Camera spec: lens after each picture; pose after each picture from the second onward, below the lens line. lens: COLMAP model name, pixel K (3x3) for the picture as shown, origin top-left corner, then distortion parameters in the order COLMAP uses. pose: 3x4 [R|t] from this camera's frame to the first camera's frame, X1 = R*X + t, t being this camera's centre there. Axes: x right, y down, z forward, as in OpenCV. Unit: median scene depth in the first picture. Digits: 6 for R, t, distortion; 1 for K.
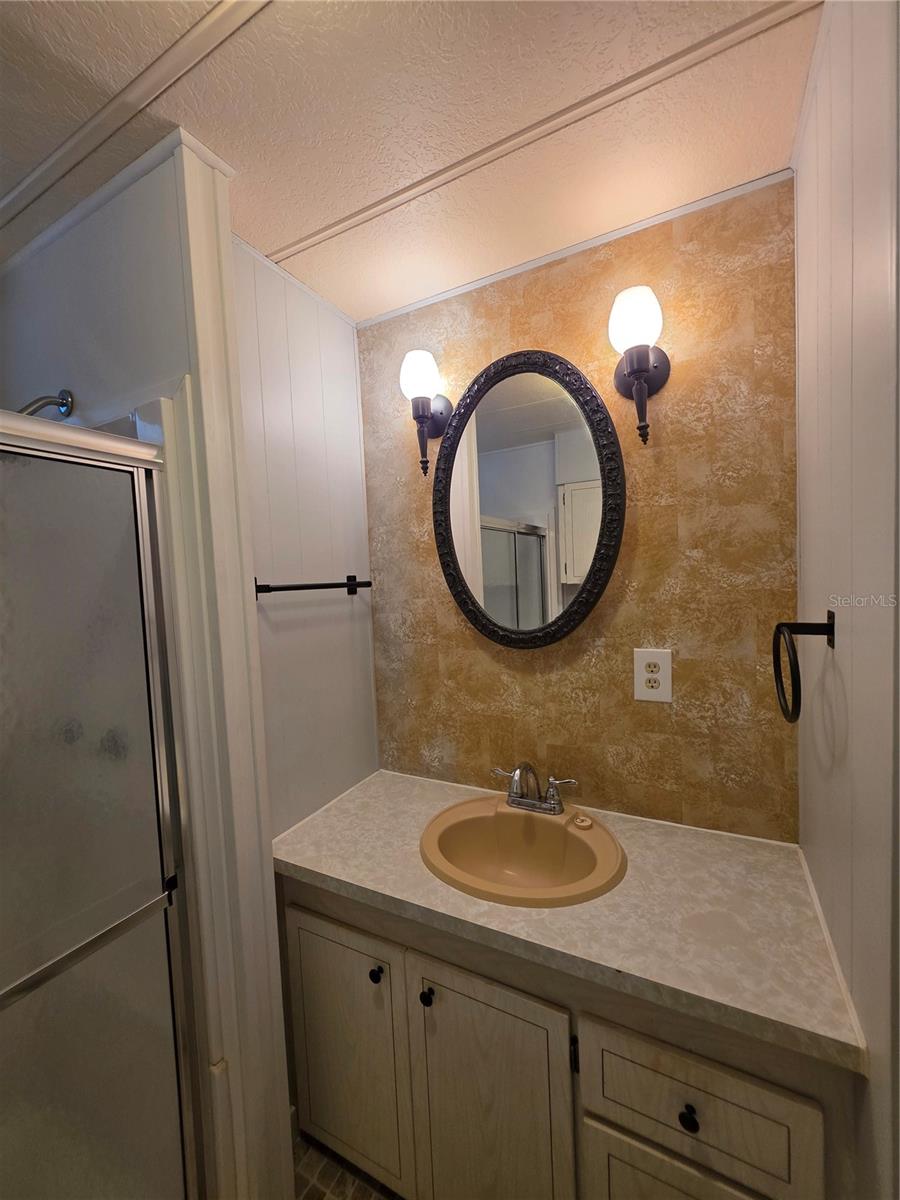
lens RADIAL K [[482.3, 0, 452.9], [0, 482.3, 600.6], [0, 0, 1]] dist [-0.003766, 0.000110]
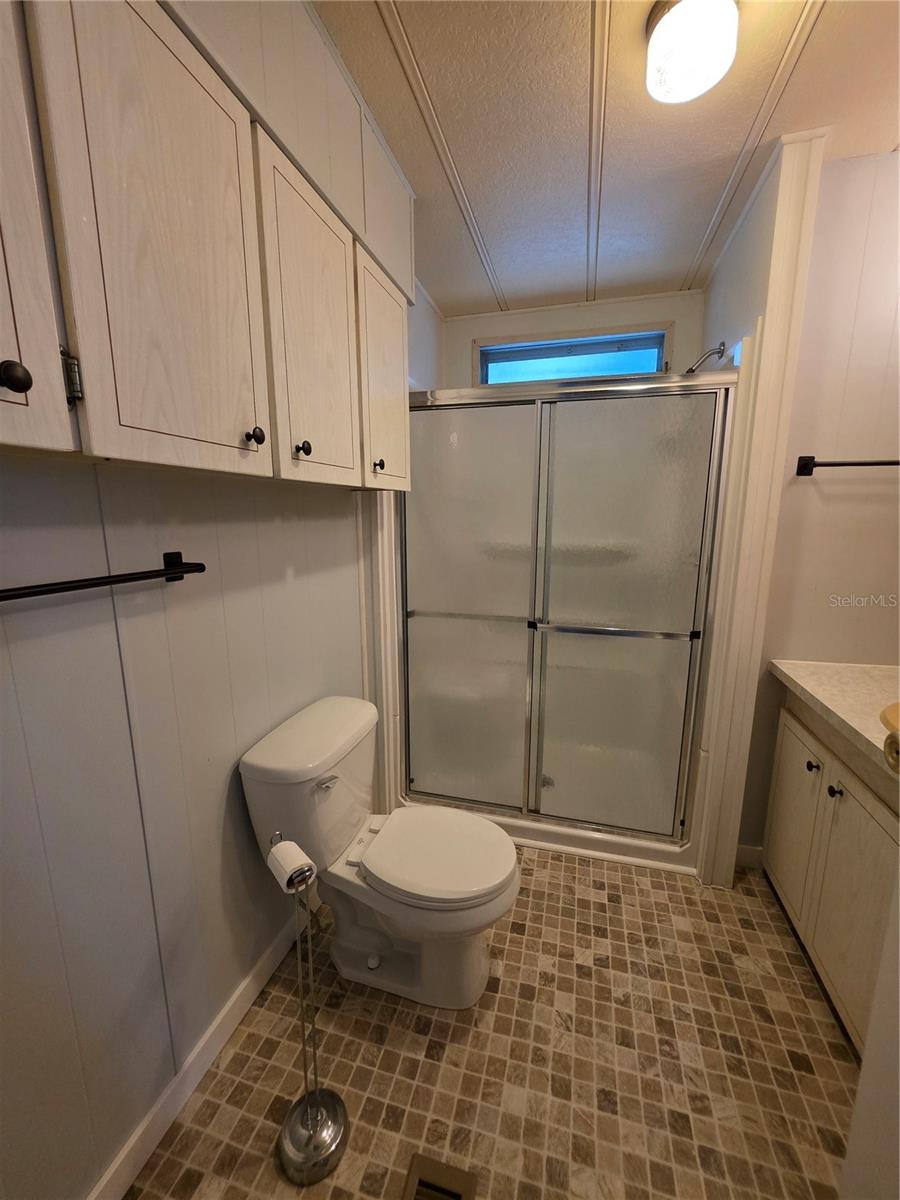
lens RADIAL K [[482.3, 0, 450.6], [0, 482.3, 602.2], [0, 0, 1]] dist [-0.003766, 0.000110]
pose [[0.214730, 0.224633, -0.950490, 0.734729], [-0.060808, 0.974378, 0.216541, 0.117525], [0.974779, 0.011299, 0.222888, -0.236952]]
